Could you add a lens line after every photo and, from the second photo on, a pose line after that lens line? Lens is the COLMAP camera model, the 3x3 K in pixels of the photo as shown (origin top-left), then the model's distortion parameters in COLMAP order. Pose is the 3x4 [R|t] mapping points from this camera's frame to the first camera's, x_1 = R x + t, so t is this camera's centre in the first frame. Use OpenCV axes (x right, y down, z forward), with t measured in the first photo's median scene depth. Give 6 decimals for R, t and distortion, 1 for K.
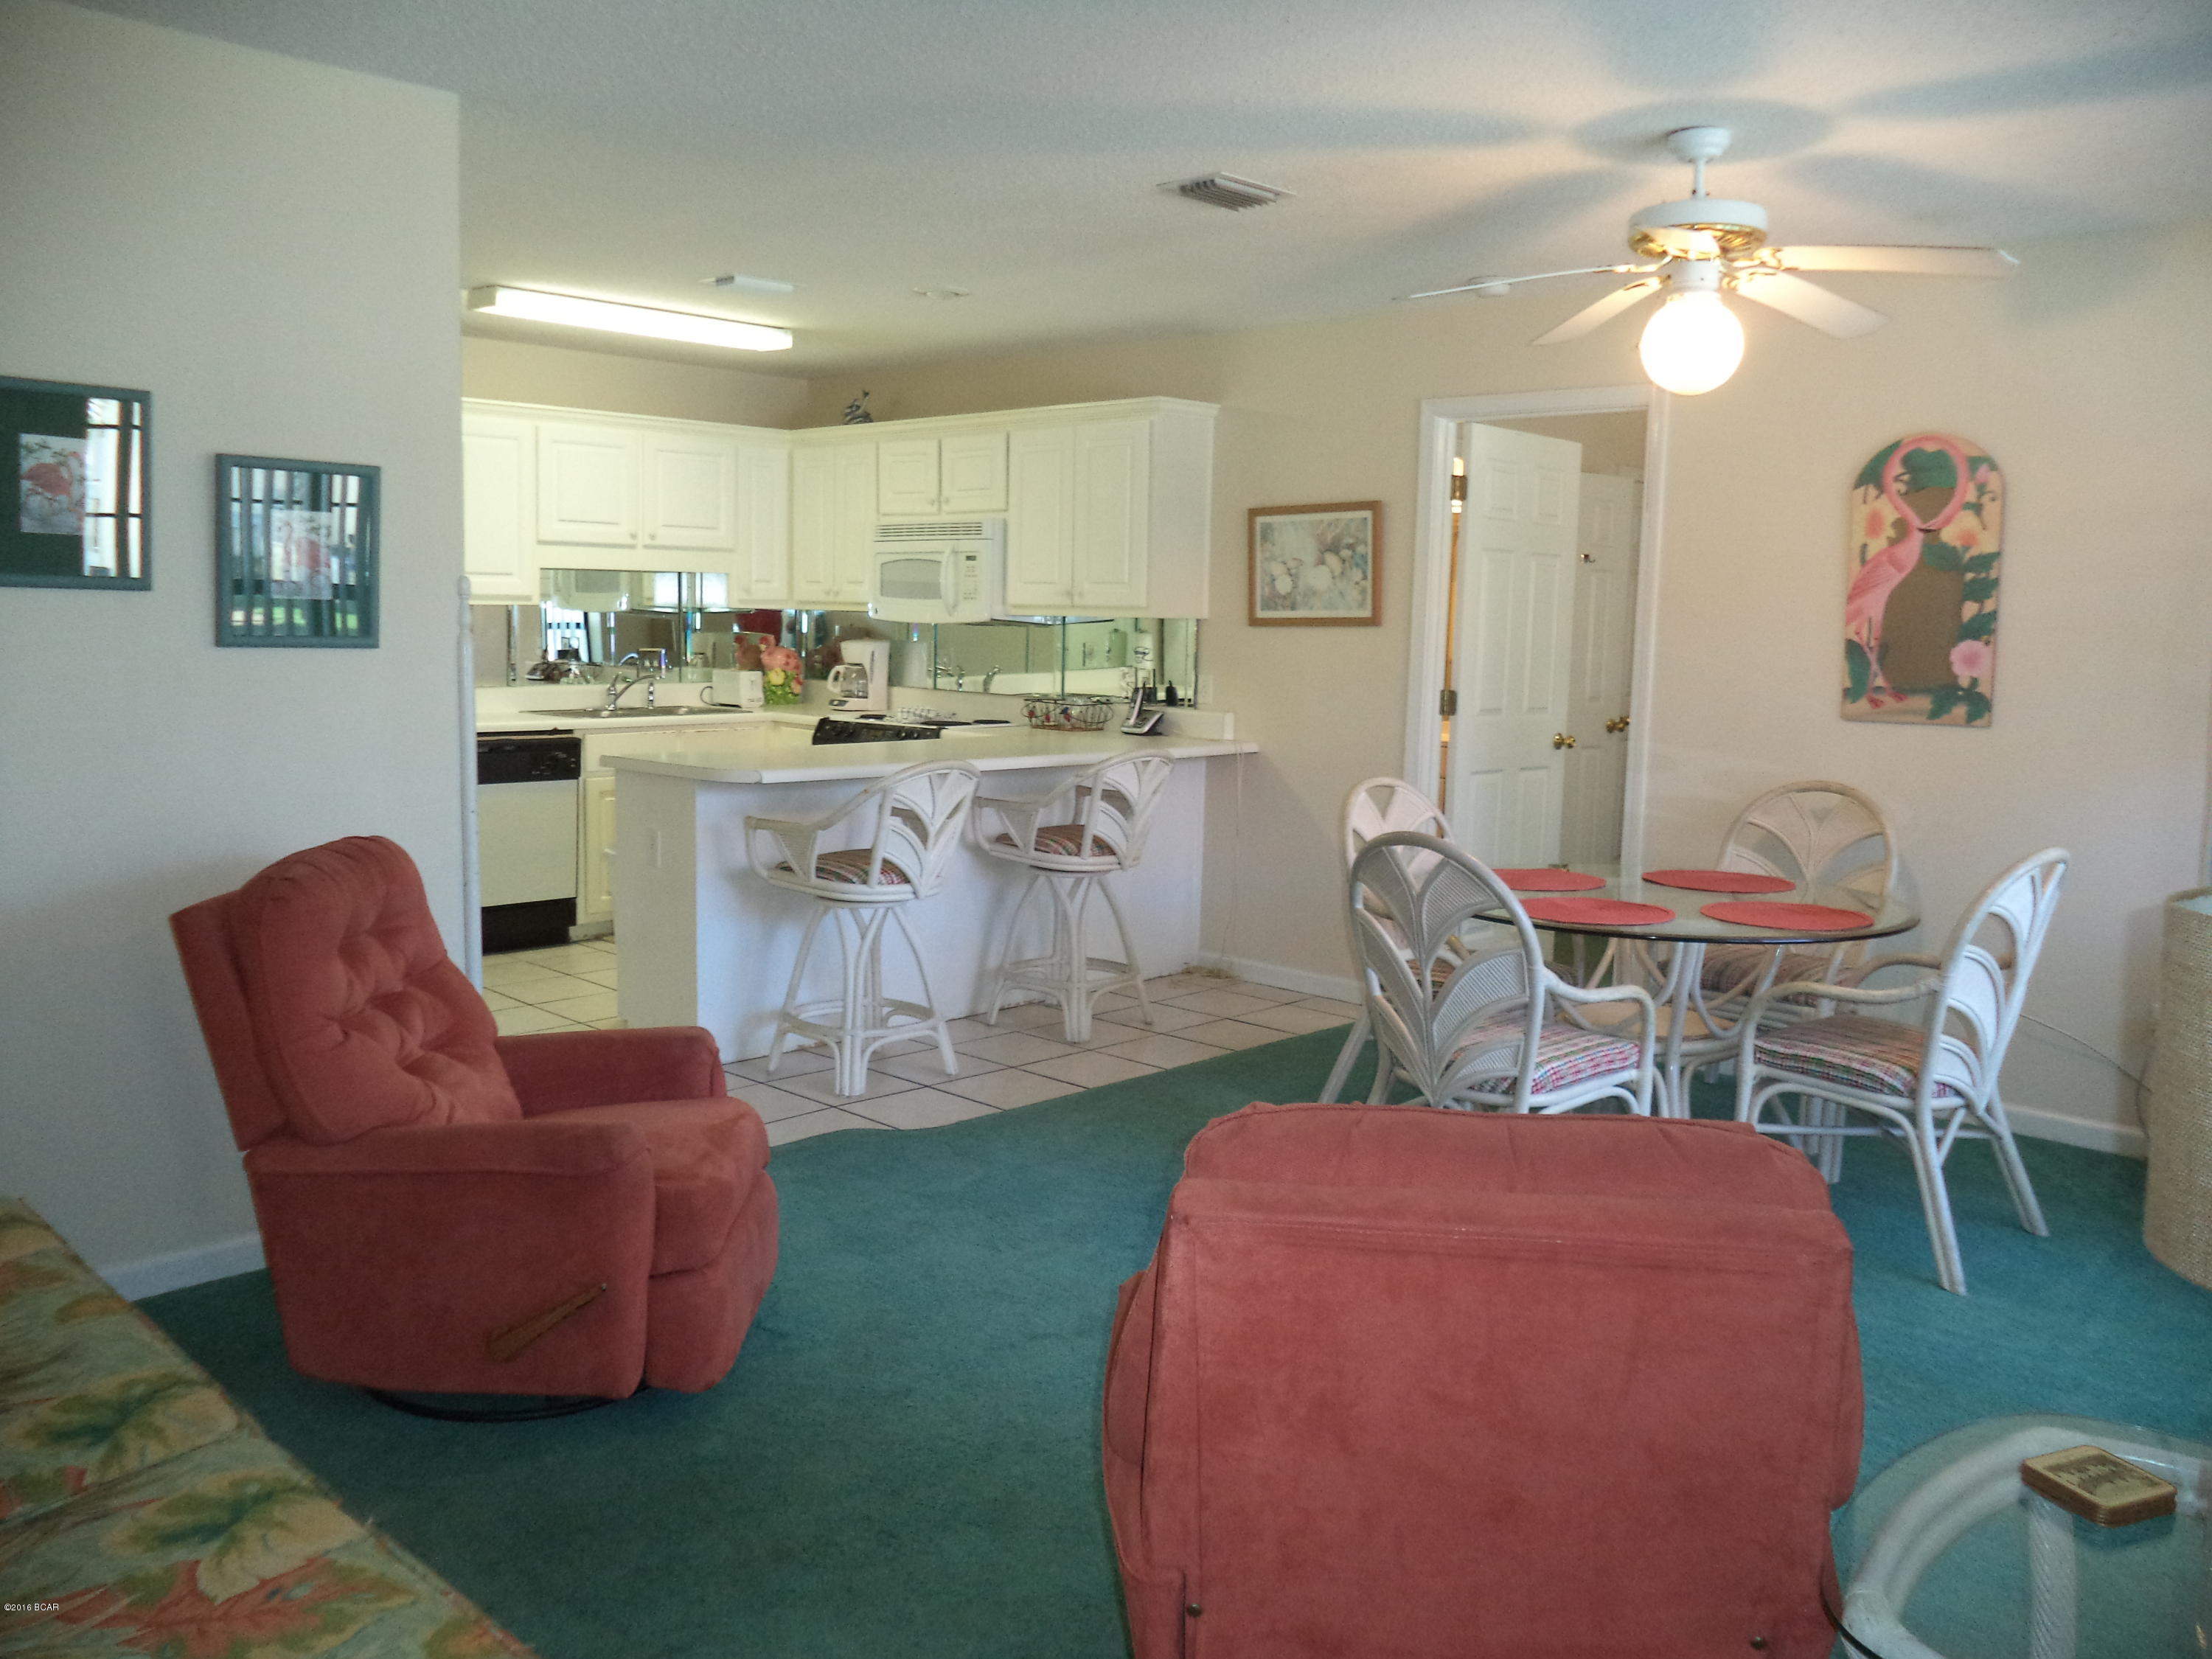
lens RADIAL K [[1760.8, 0, 1107.4], [0, 1760.8, 807.3], [0, 0, 1]] dist [-0.041191, 0.003515]
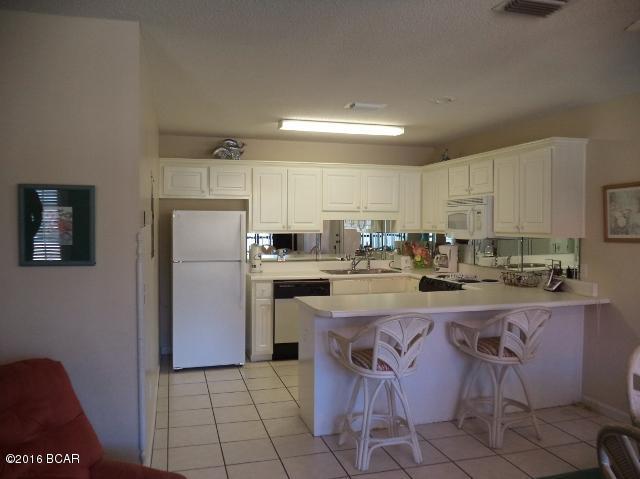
lens RADIAL K [[509.4, 0, 318.4], [0, 509.4, 237.7], [0, 0, 1]] dist [-0.041191, 0.003515]
pose [[0.863629, -0.004432, -0.504109, 0.082006], [-0.040441, 0.996130, -0.078040, -0.044987], [0.502504, 0.087785, 0.860107, 0.298626]]
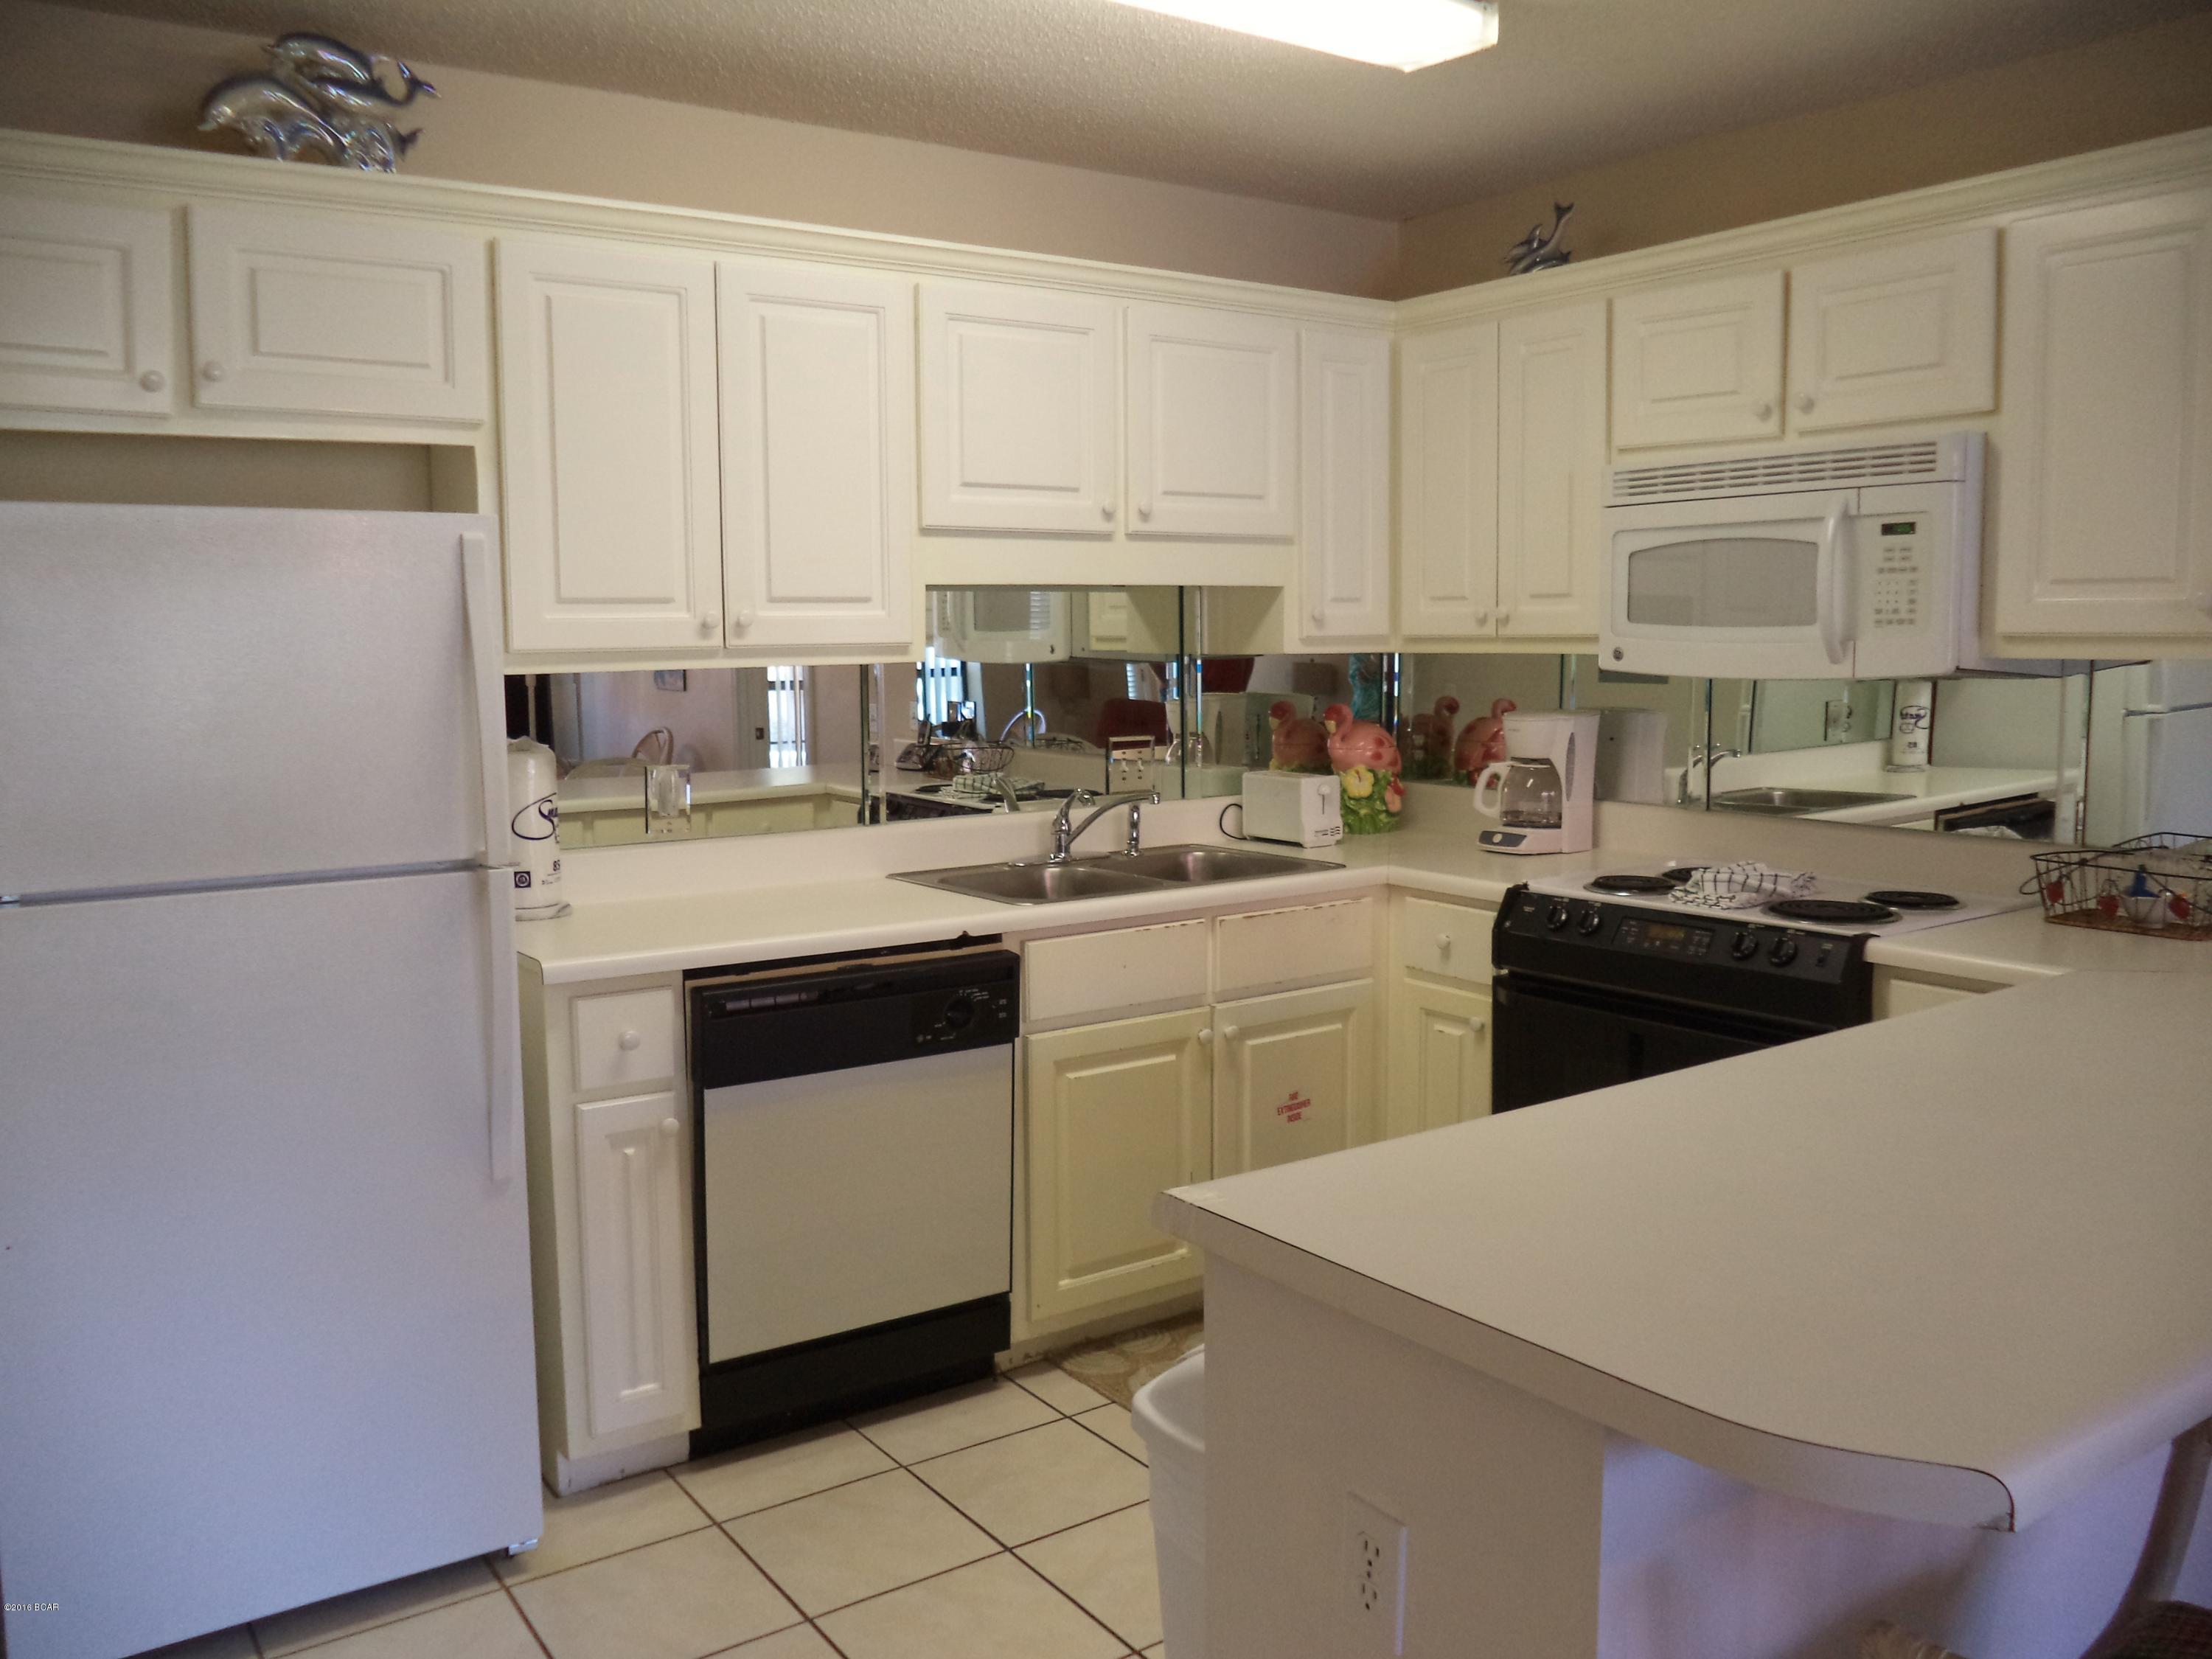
lens RADIAL K [[1760.8, 0, 1098.7], [0, 1760.8, 826.2], [0, 0, 1]] dist [-0.041191, 0.003515]
pose [[0.979766, -0.009947, -0.199899, -0.184424], [0.009574, 0.999950, -0.002834, -0.069952], [0.199918, 0.000862, 0.979812, 0.545159]]
